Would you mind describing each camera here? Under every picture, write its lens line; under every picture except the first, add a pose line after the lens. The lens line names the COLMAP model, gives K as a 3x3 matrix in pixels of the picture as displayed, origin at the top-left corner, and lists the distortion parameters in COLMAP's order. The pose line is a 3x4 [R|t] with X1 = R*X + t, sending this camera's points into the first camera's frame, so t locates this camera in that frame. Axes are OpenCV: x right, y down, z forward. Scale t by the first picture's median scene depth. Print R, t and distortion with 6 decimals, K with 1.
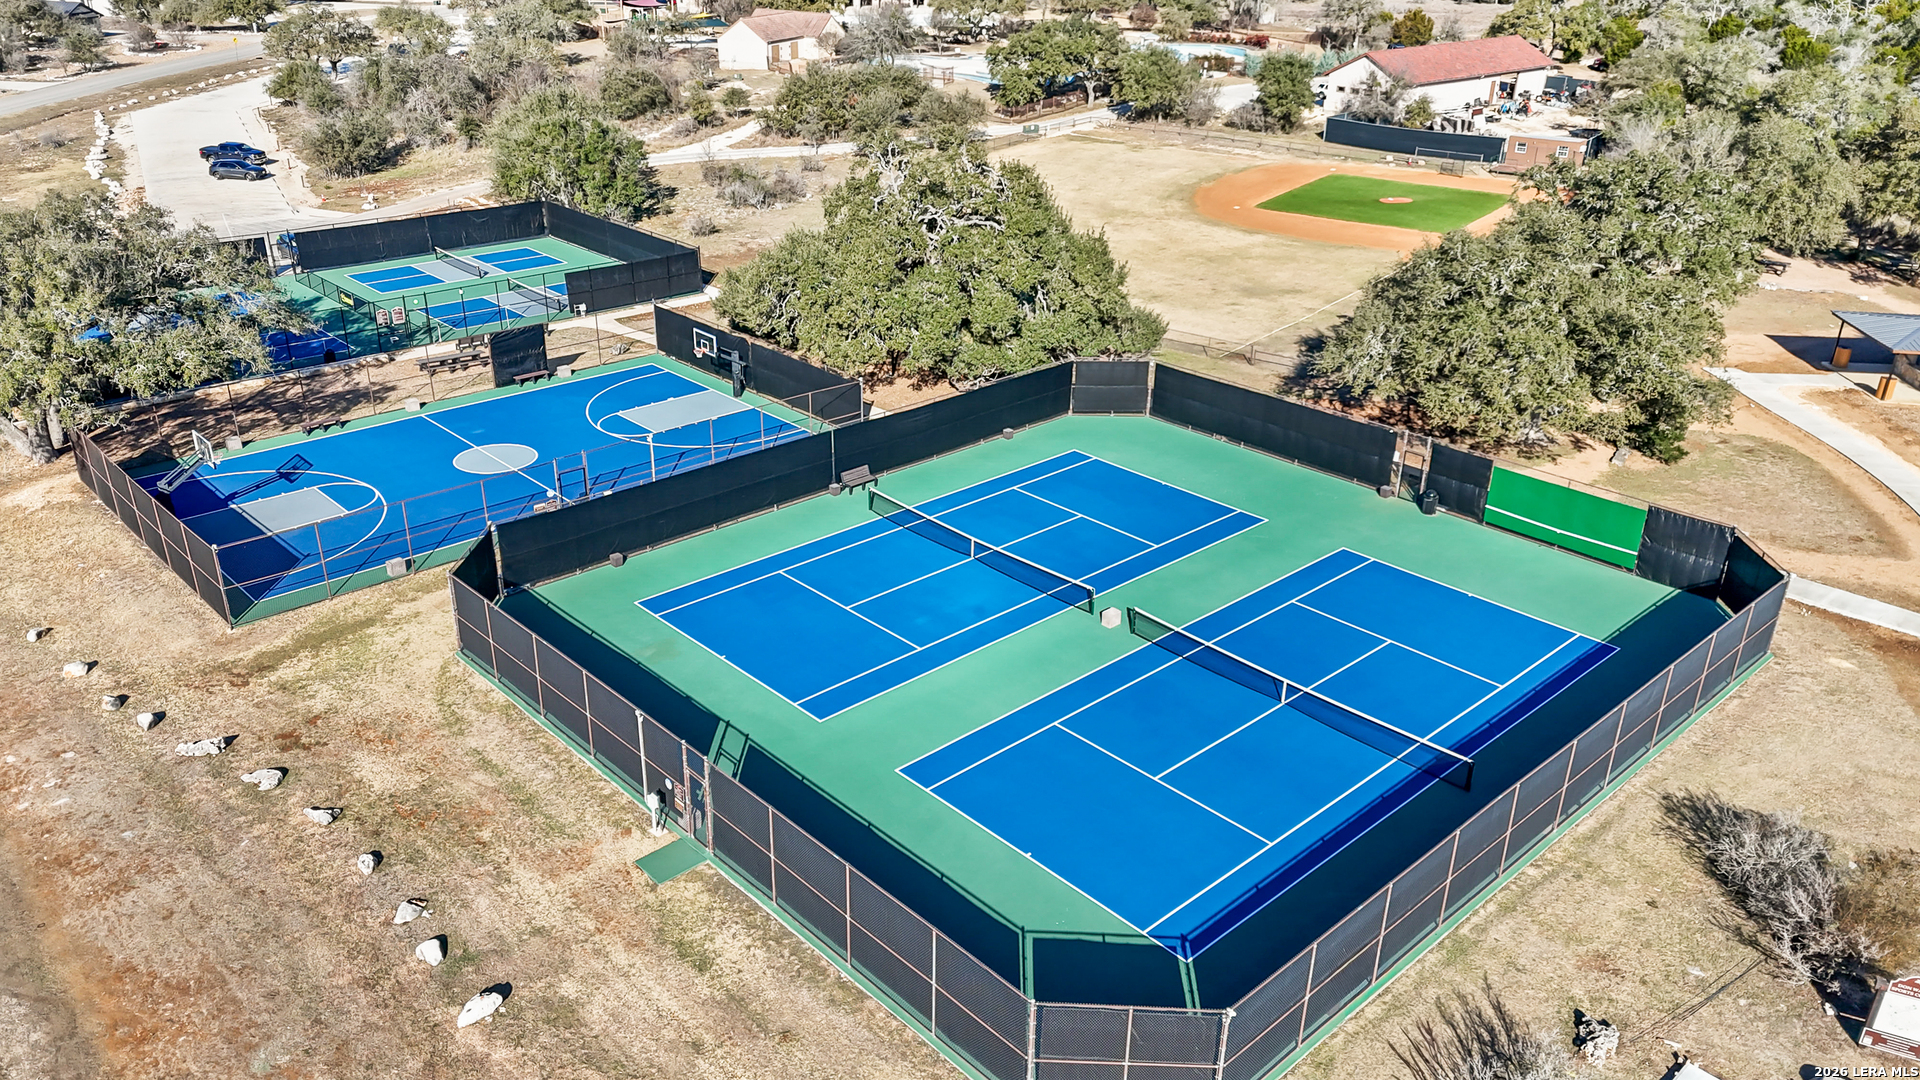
lens RADIAL K [[1408.0, 0, 957.8], [0, 1408.0, 556.2], [0, 0, 1]] dist [0.075683, -0.042823]
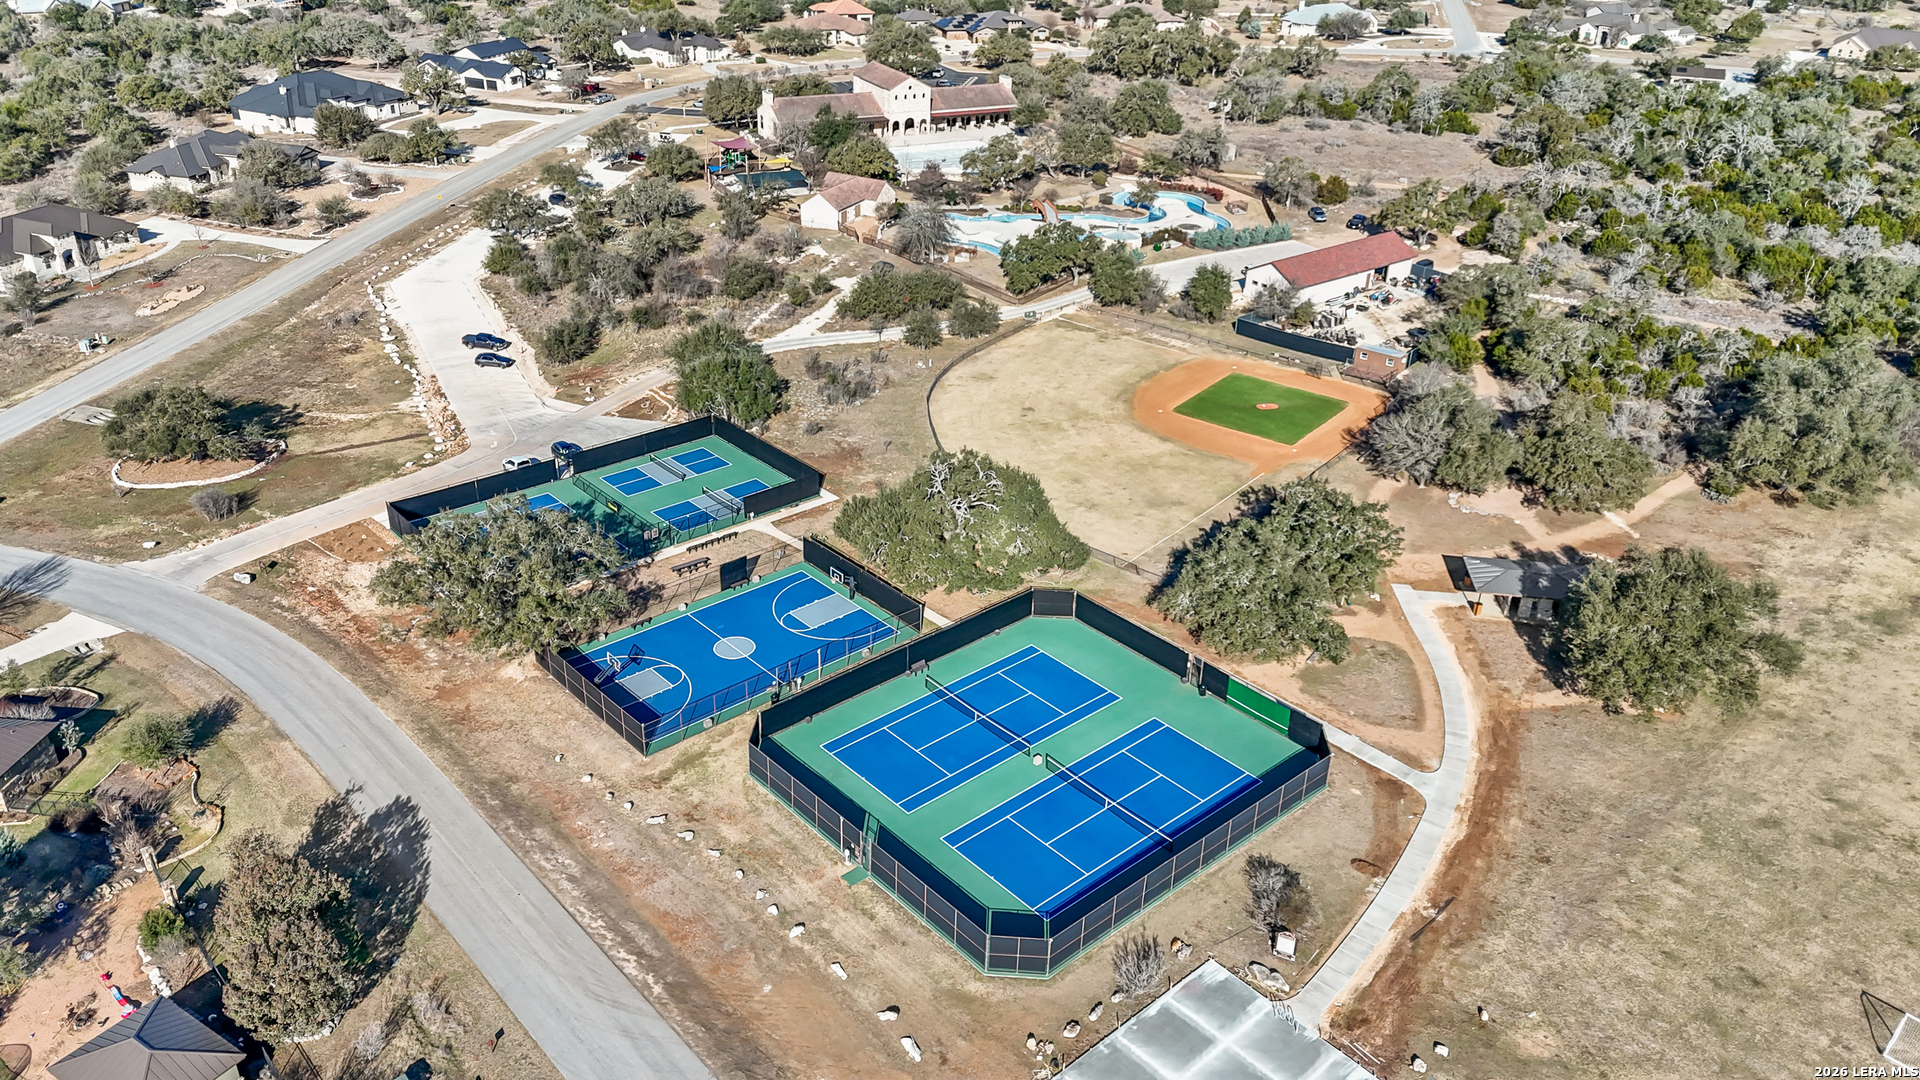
lens RADIAL K [[1408.0, 0, 963.5], [0, 1408.0, 525.3], [0, 0, 1]] dist [0.075683, -0.042823]
pose [[0.999733, 0.021449, -0.008593, 0.003272], [-0.021171, 0.999287, 0.031252, -0.316410], [0.009258, -0.031062, 0.999475, -0.968037]]
